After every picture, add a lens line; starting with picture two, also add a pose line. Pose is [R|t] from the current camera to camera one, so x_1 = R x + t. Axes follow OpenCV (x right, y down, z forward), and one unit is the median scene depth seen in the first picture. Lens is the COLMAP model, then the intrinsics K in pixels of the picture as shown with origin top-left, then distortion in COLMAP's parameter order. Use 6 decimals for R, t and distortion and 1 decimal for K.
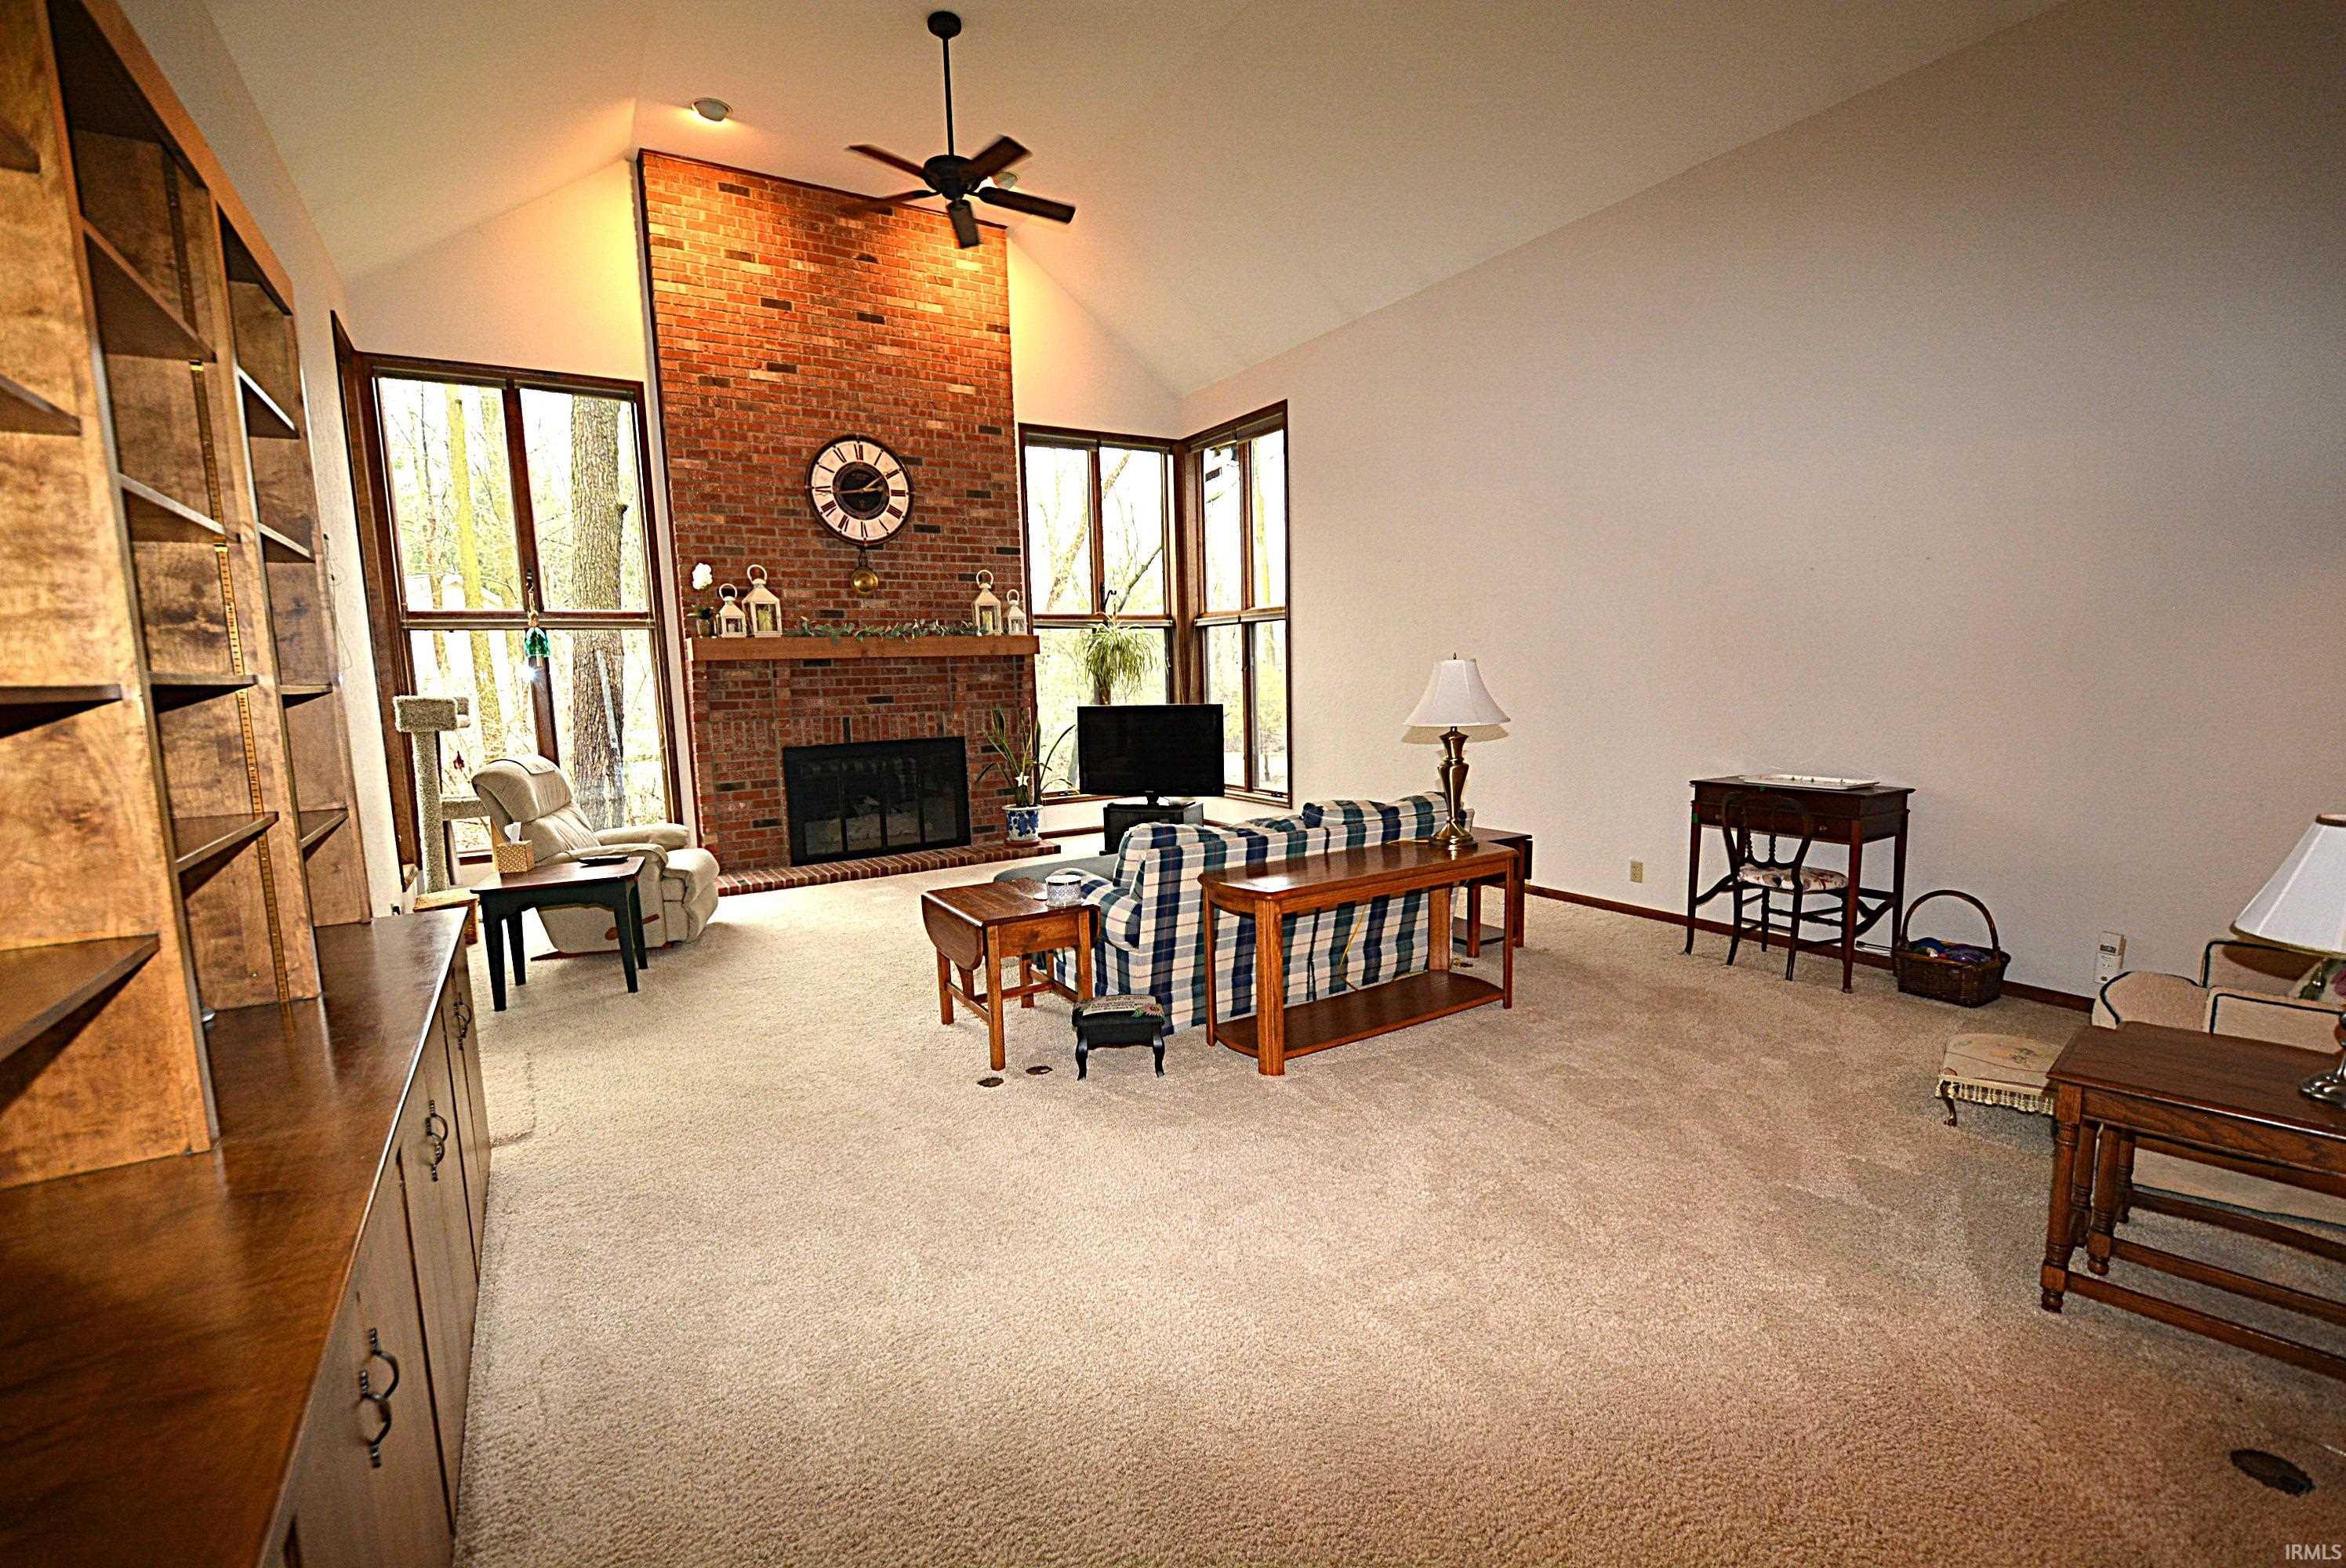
lens RADIAL K [[1026.4, 0, 1169.5], [0, 1026.4, 797.7], [0, 0, 1]] dist [0.000997, -0.000636]
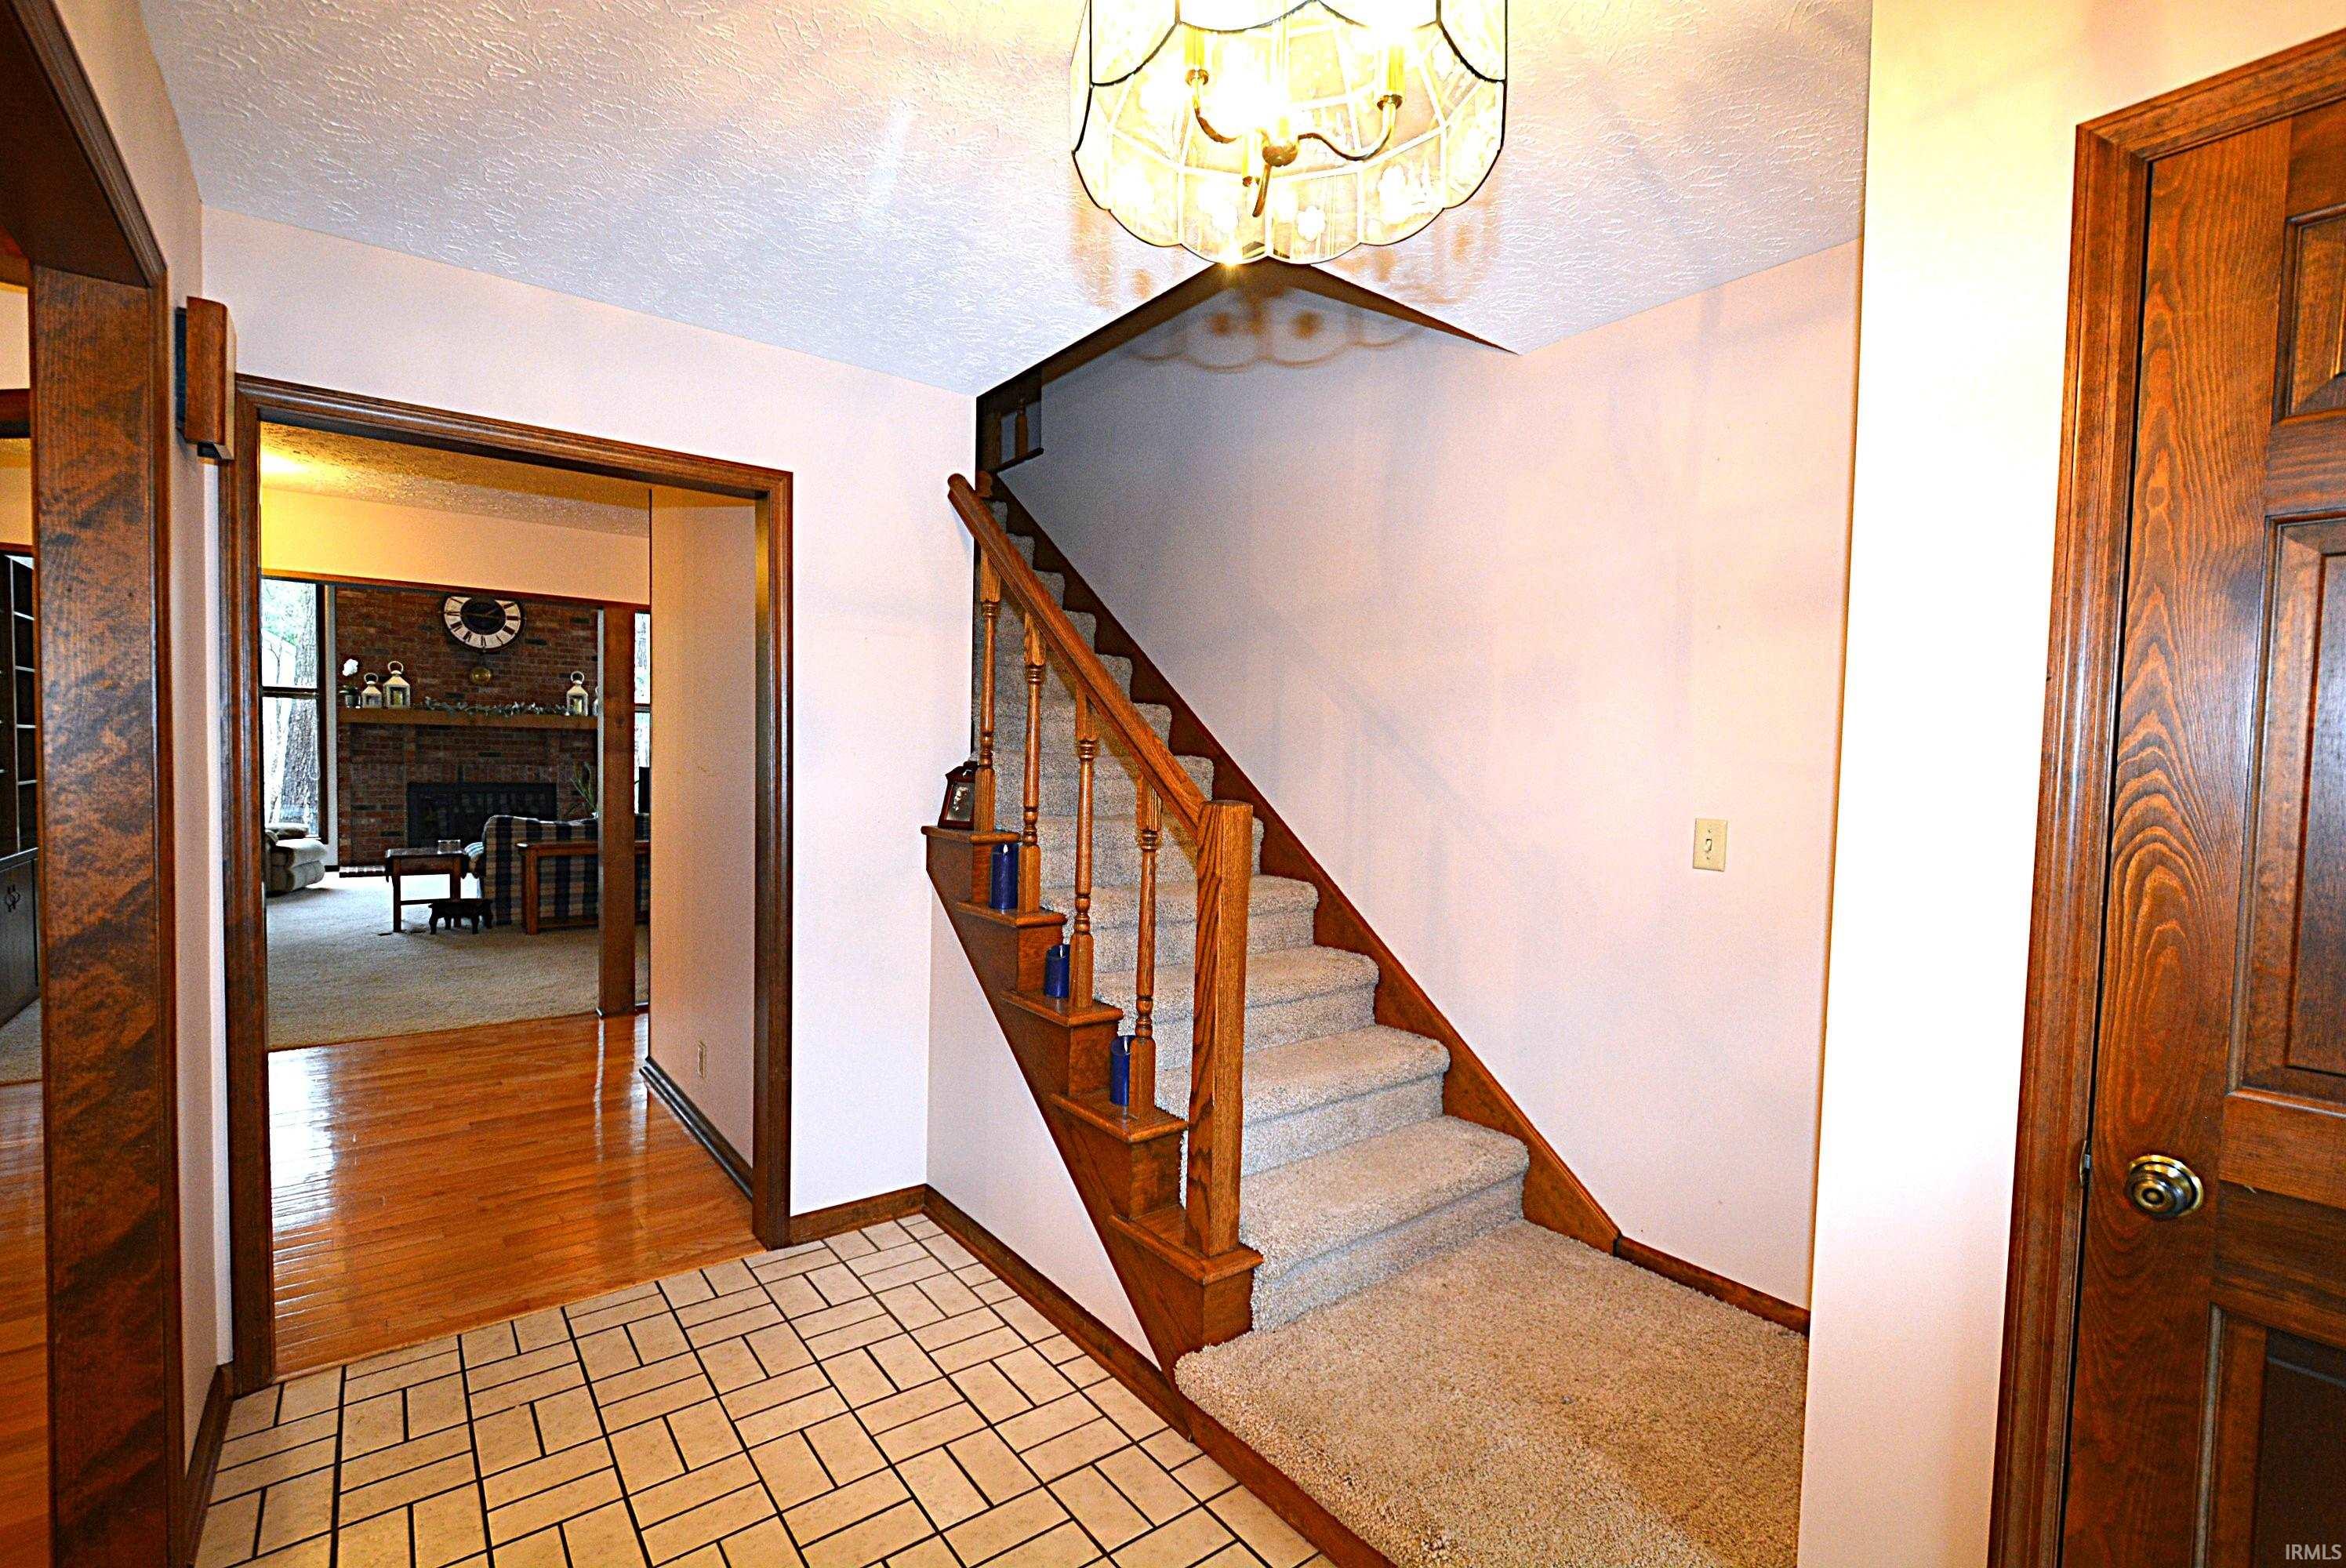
lens RADIAL K [[1026.4, 0, 1169.5], [0, 1026.4, 797.7], [0, 0, 1]] dist [0.000997, -0.000636]
pose [[0.994254, 0.042551, 0.098229, 0.561533], [-0.033569, 0.995253, -0.091354, 0.069398], [-0.101650, 0.087531, 0.990962, -0.567368]]
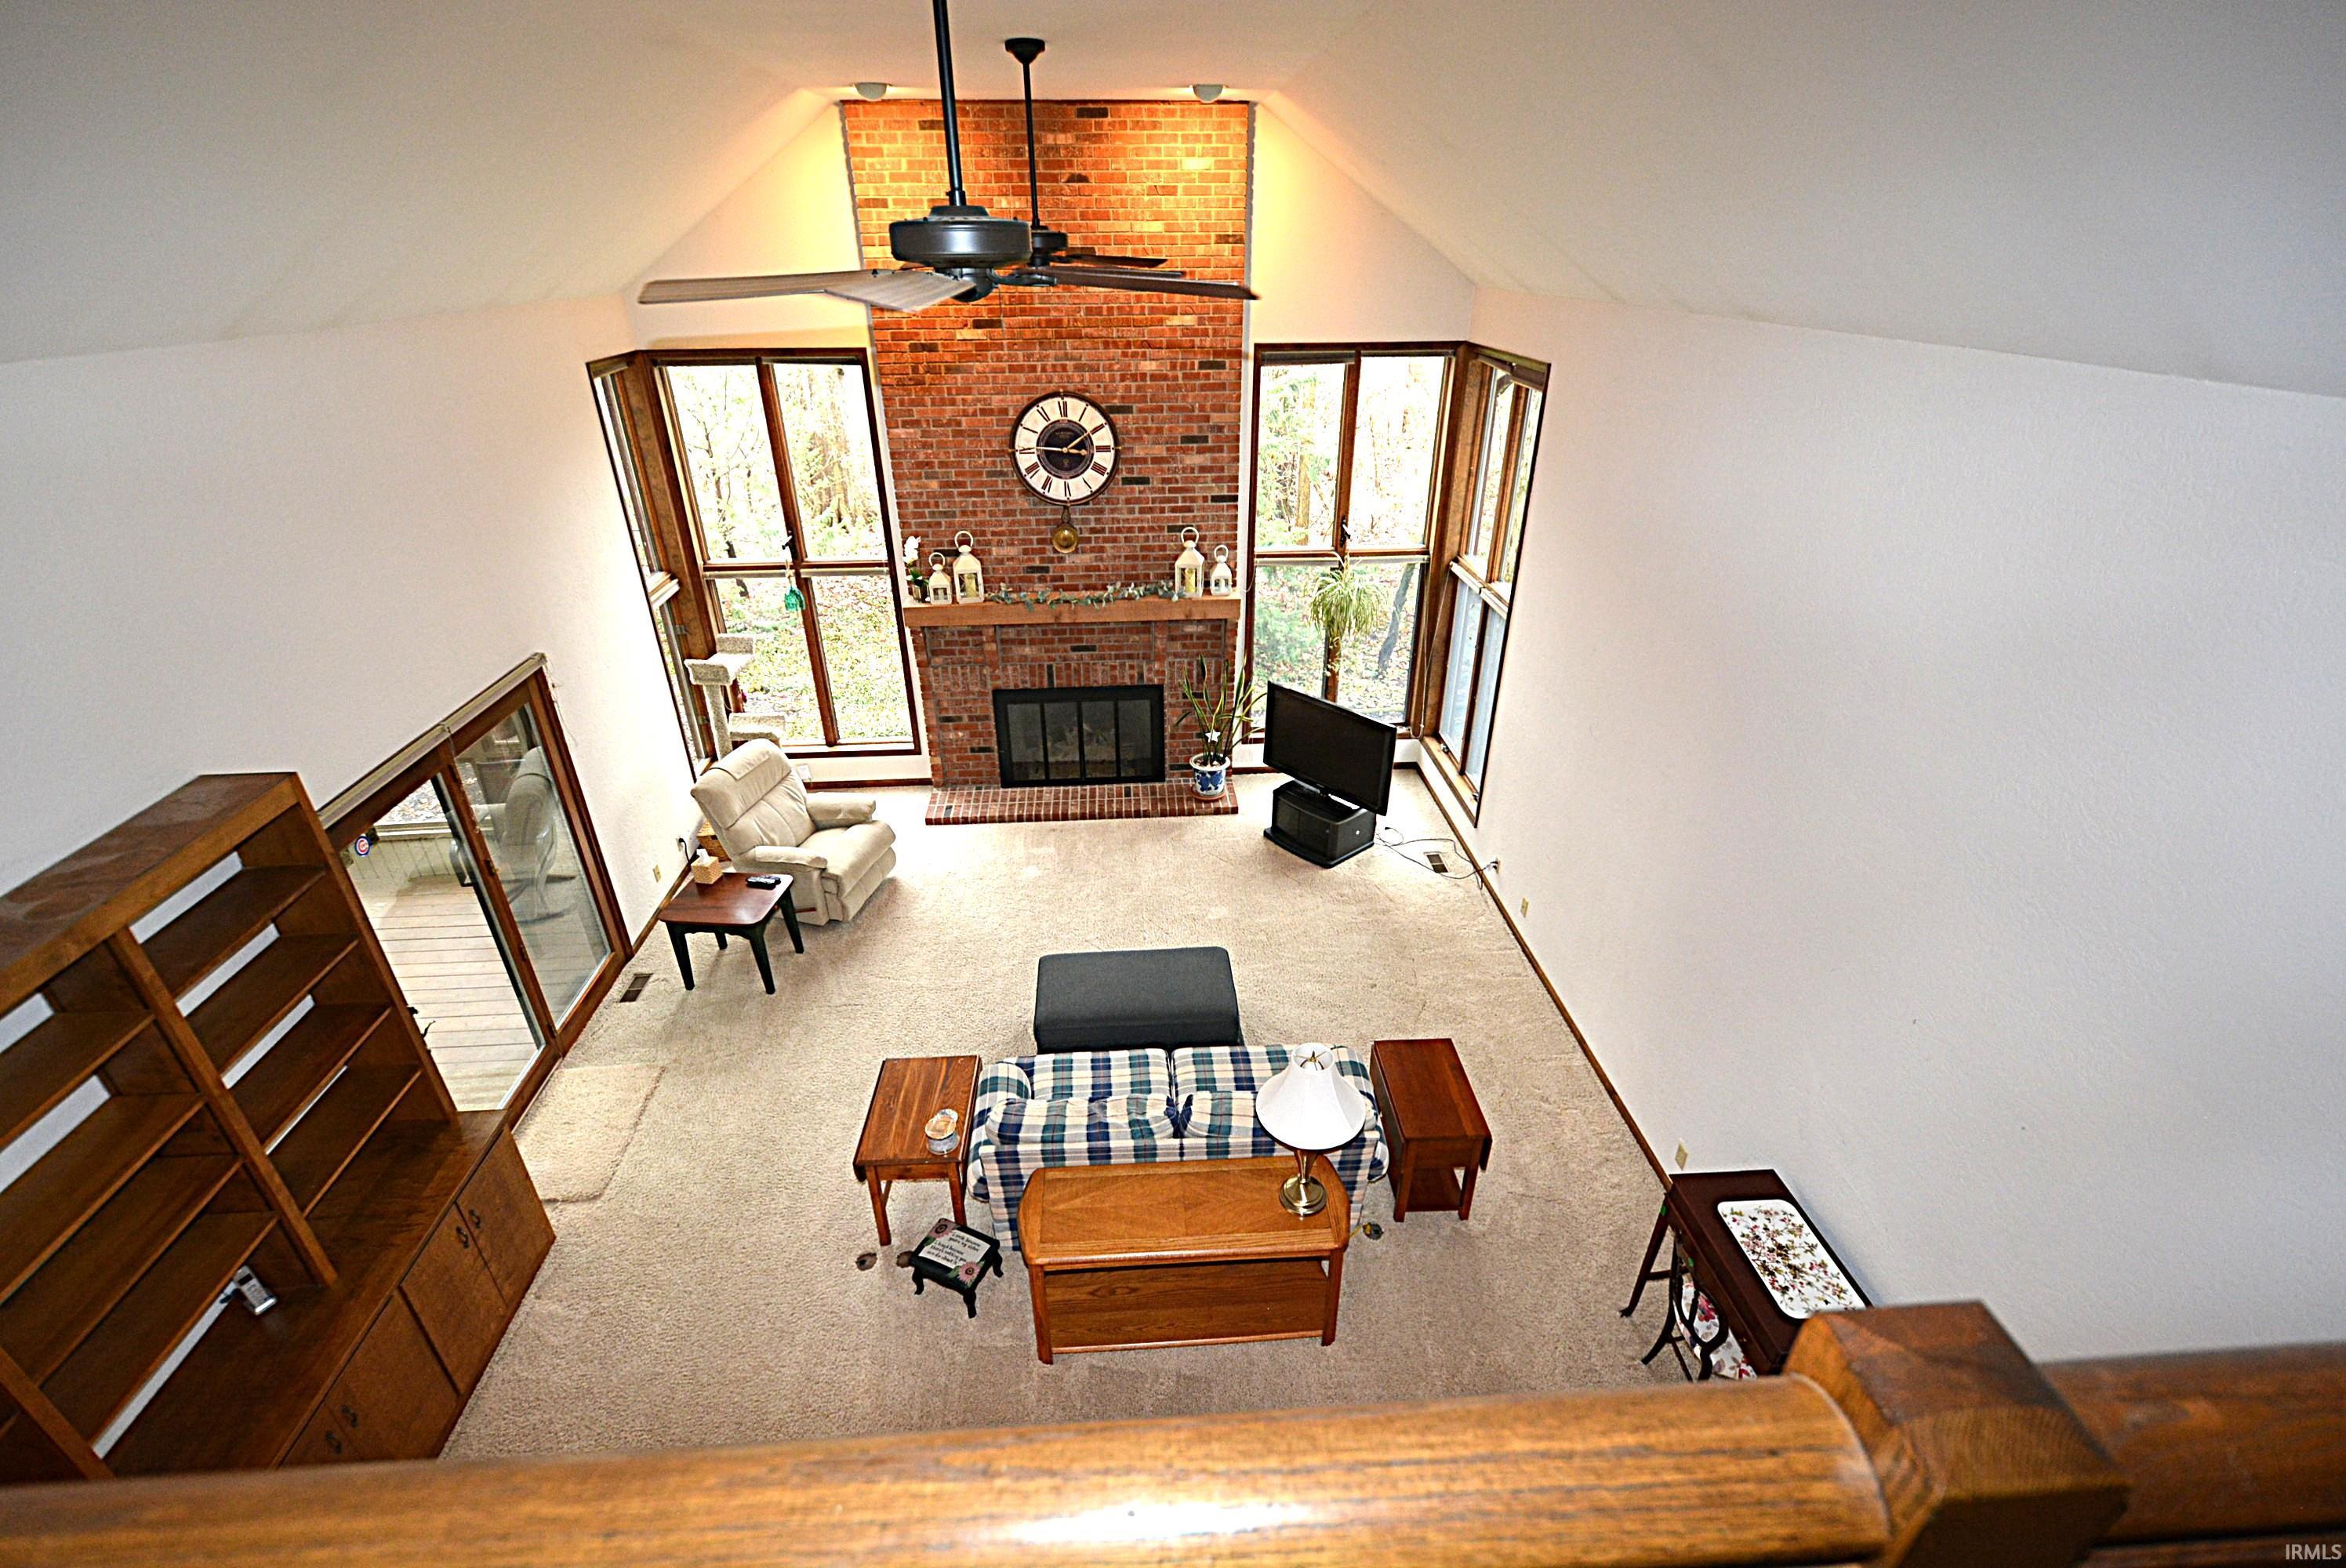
lens RADIAL K [[1026.4, 0, 1169.5], [0, 1026.4, 797.7], [0, 0, 1]] dist [0.000997, -0.000636]
pose [[0.882454, 0.244194, -0.402051, 0.261660], [-0.075921, 0.917431, 0.390584, -0.383623], [0.464232, -0.314148, 0.828130, 0.131569]]
